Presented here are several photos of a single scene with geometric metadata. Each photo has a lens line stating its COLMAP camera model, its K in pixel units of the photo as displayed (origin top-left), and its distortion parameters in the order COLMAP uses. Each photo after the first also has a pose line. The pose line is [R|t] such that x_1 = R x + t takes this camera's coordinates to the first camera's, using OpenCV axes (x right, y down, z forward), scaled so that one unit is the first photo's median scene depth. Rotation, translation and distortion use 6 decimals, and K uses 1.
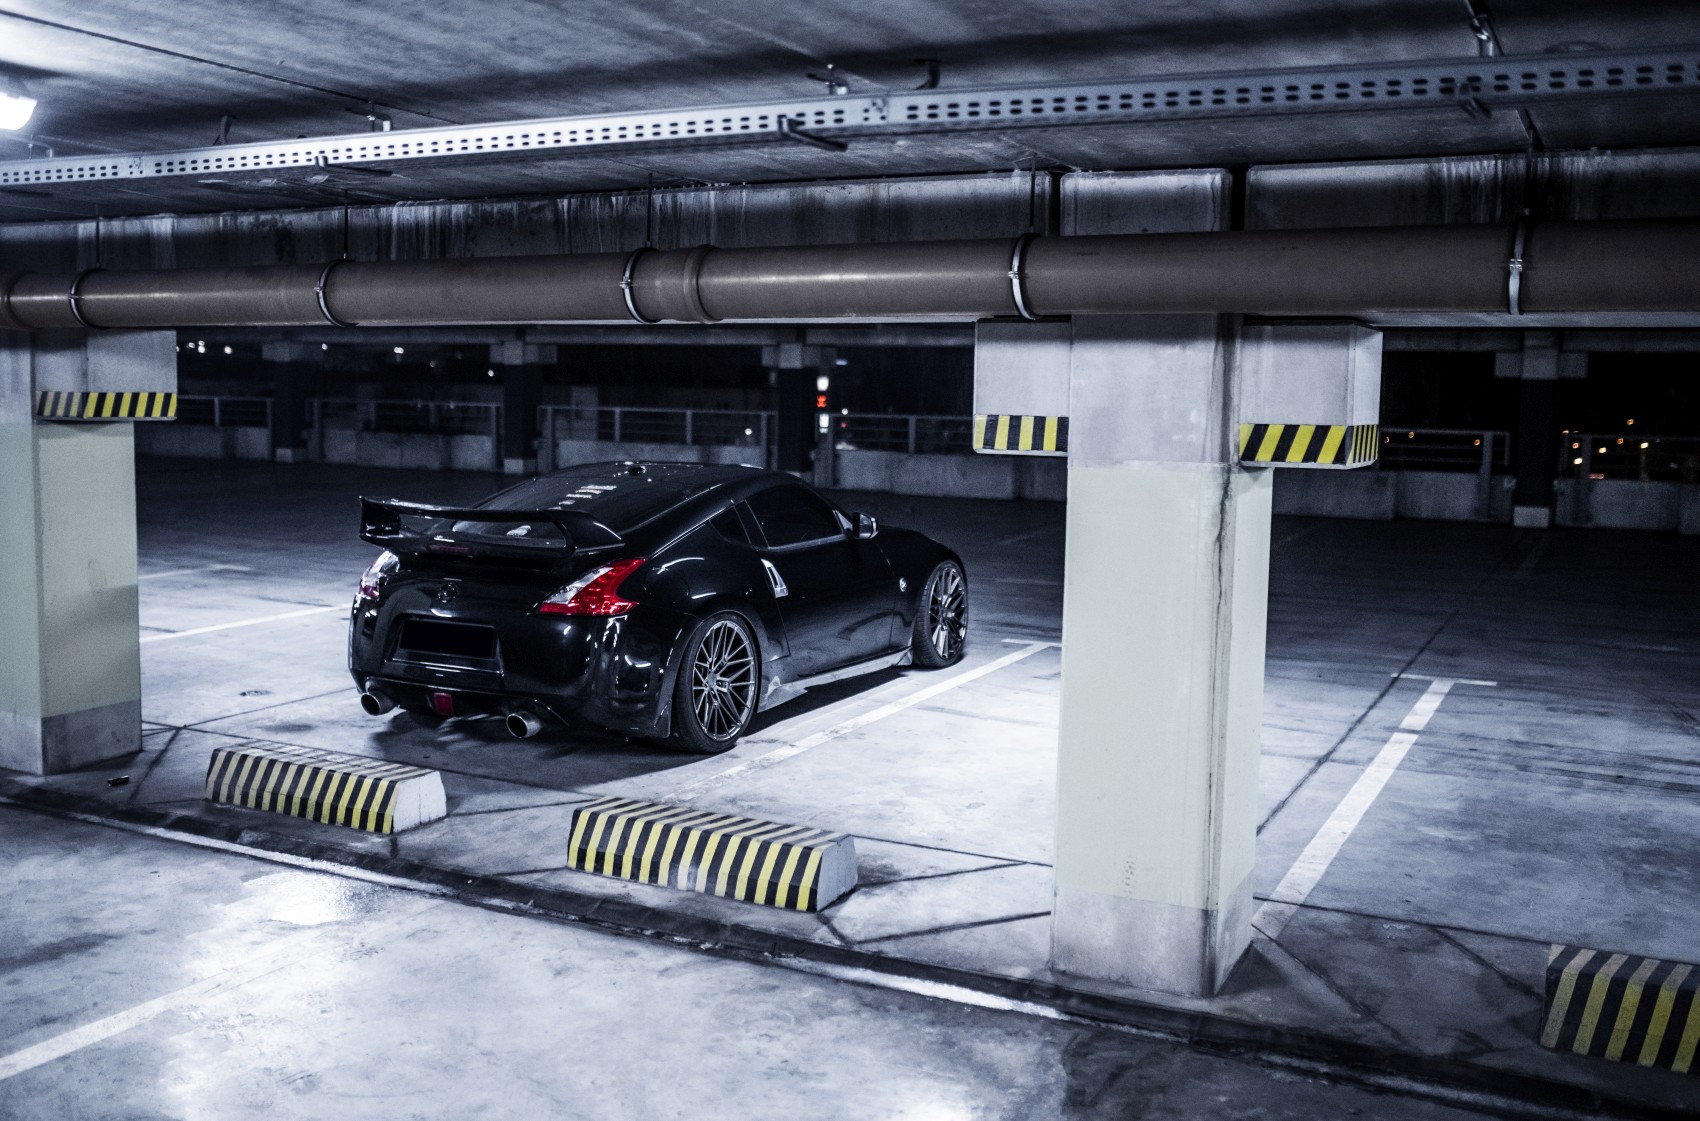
lens RADIAL K [[1576.1, 0, 850.0], [0, 1576.1, 560.5], [0, 0, 1]] dist [-0.070122, 0.004542]
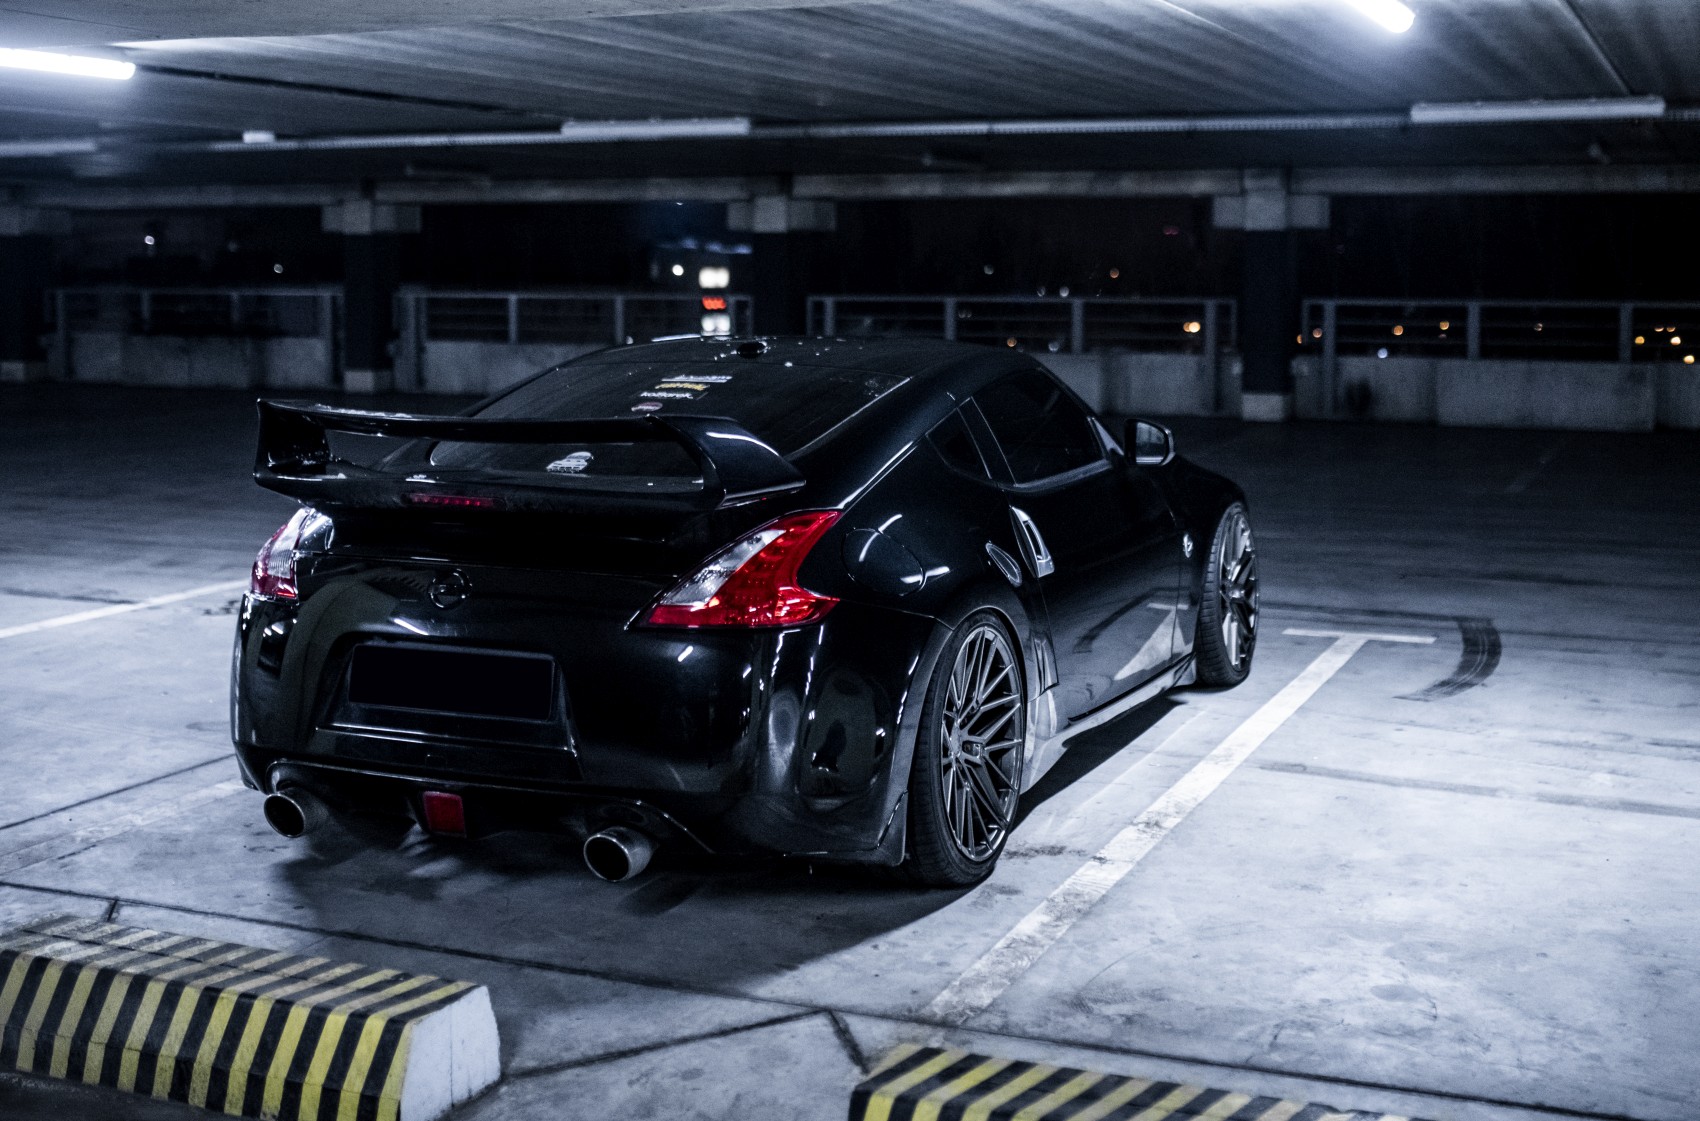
lens RADIAL K [[2045.9, 0, 936.7], [0, 2045.9, 443.4], [0, 0, 1]] dist [-0.058210, 0.031825]
pose [[0.995943, -0.019876, 0.087760, -0.151214], [0.022533, 0.999314, -0.029389, -0.002613], [-0.087116, 0.031247, 0.995708, 0.329285]]
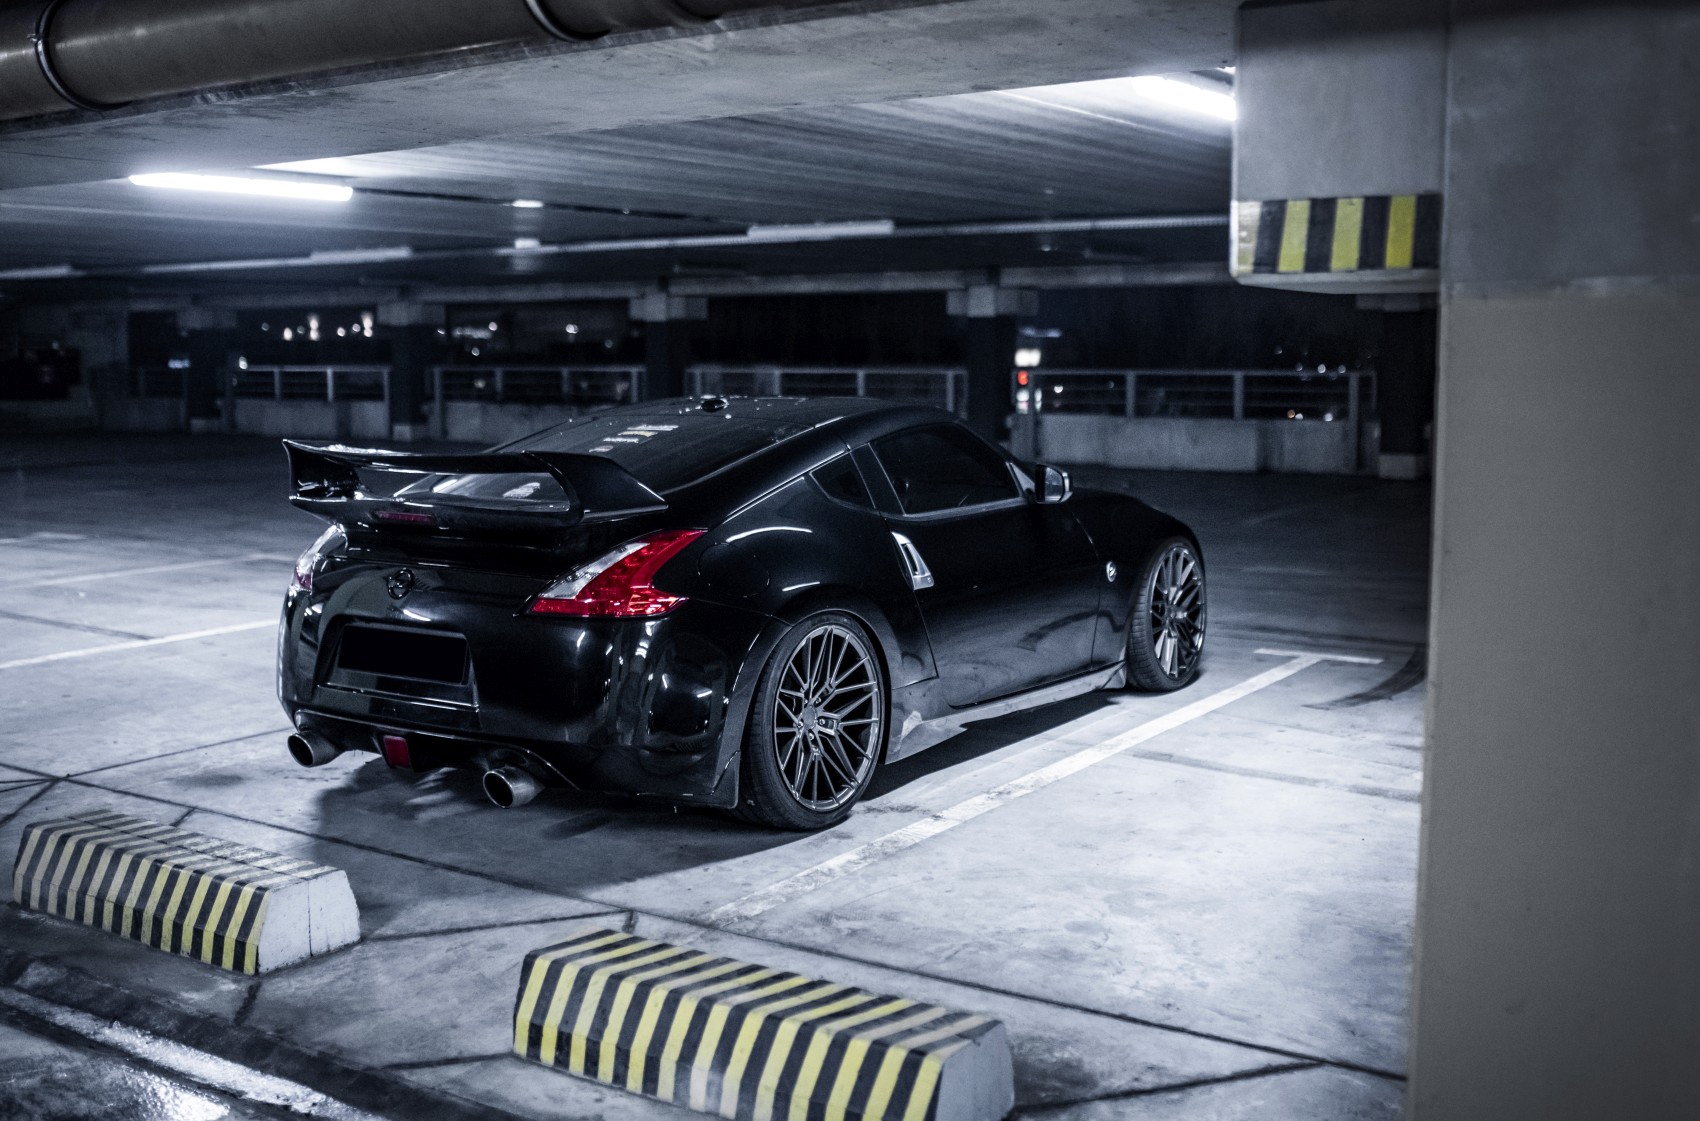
lens RADIAL K [[1738.3, 0, 850.0], [0, 1738.3, 560.5], [0, 0, 1]] dist [-0.056247, 0.013773]
pose [[0.992417, -0.004578, -0.122833, 0.016847], [0.004988, 0.999983, 0.003028, 0.009454], [0.122817, -0.003618, 0.992423, 0.291738]]
